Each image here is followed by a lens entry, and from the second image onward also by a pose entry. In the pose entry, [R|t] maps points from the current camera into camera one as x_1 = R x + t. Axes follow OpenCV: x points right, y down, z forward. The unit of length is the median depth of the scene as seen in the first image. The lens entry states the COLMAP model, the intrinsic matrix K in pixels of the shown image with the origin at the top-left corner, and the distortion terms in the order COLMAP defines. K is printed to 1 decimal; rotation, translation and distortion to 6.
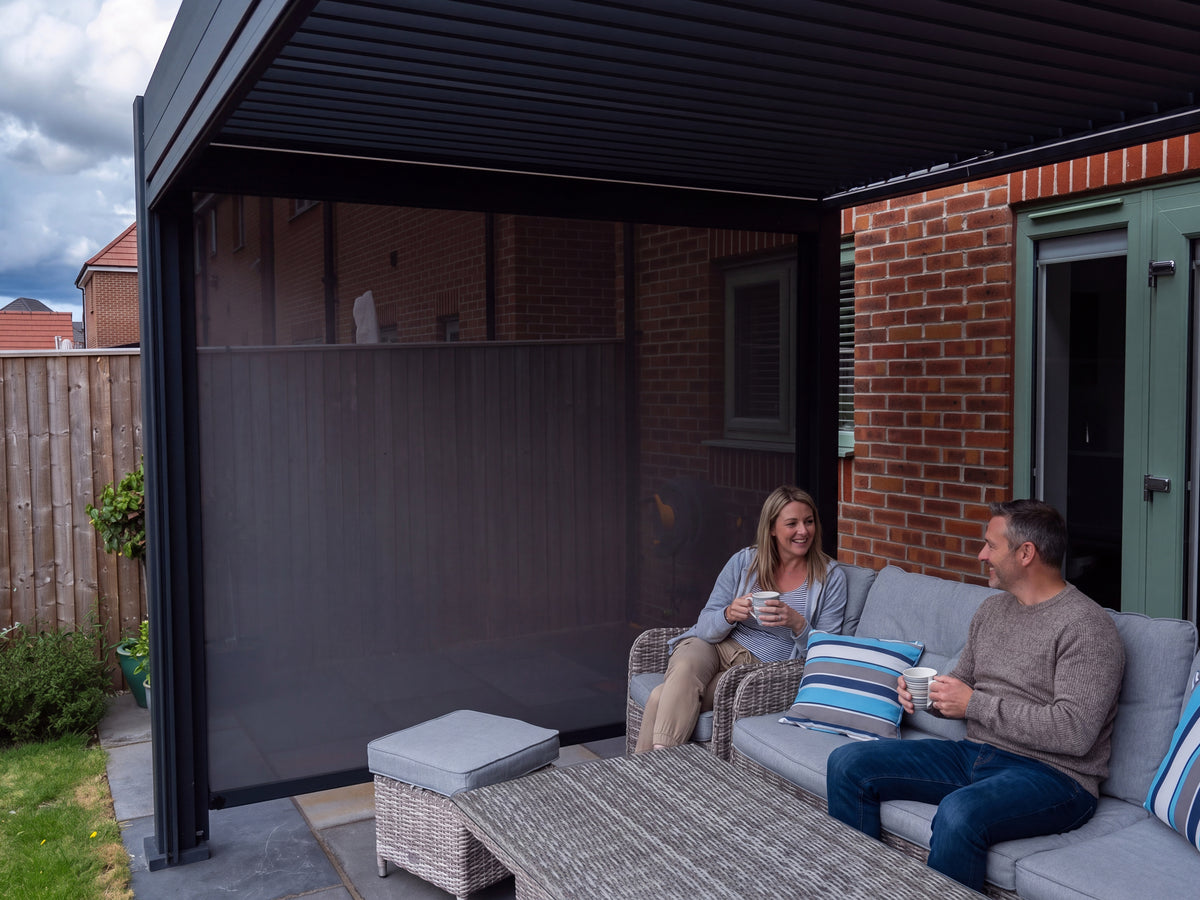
lens RADIAL K [[1112.8, 0, 621.0], [0, 1112.8, 442.4], [0, 0, 1]] dist [0.003765, 0.000000]
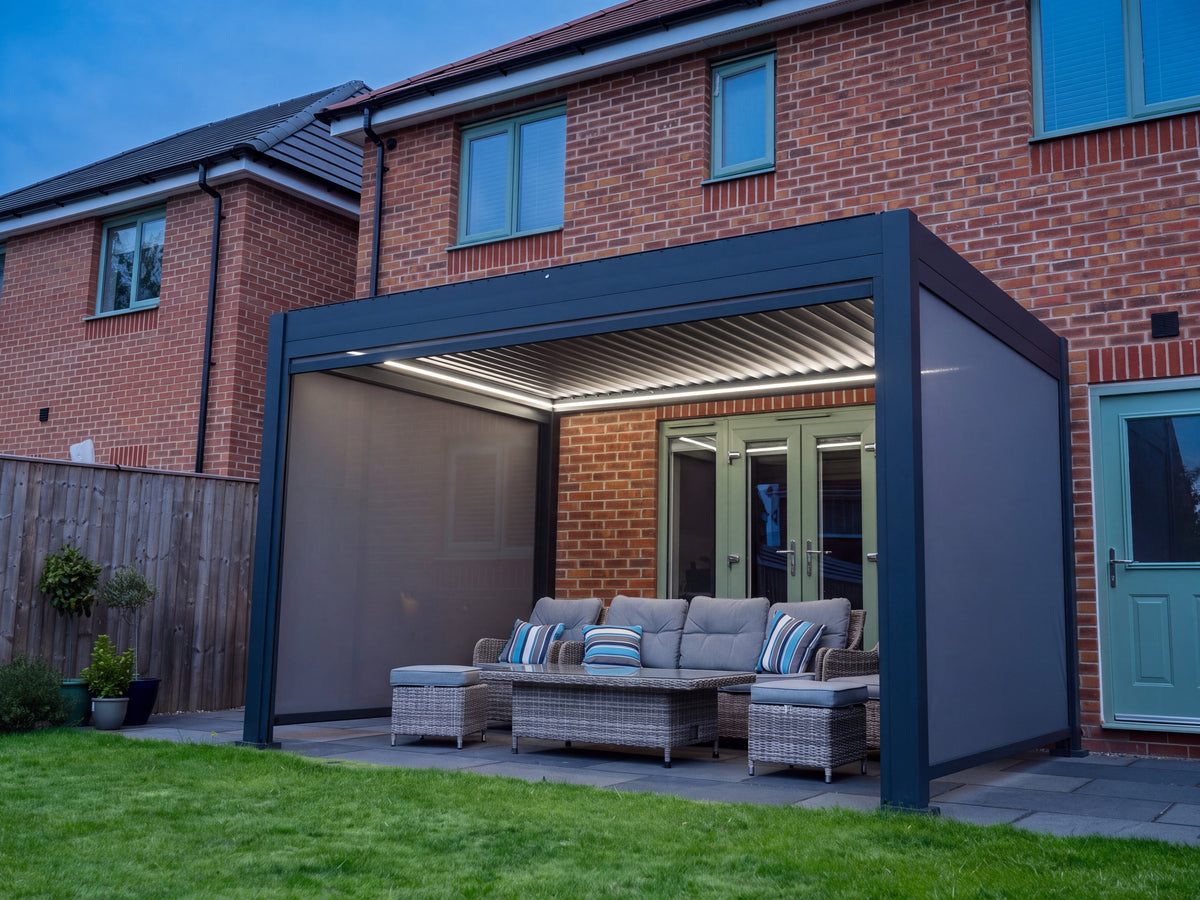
lens RADIAL K [[1250.7, 0, 636.7], [0, 1250.7, 426.1], [0, 0, 1]] dist [0.030348, 0.000000]
pose [[0.861203, 0.099997, 0.498328, -2.135453], [0.005890, 0.978426, -0.206514, 0.687677], [-0.508228, 0.180786, 0.842034, -2.257461]]
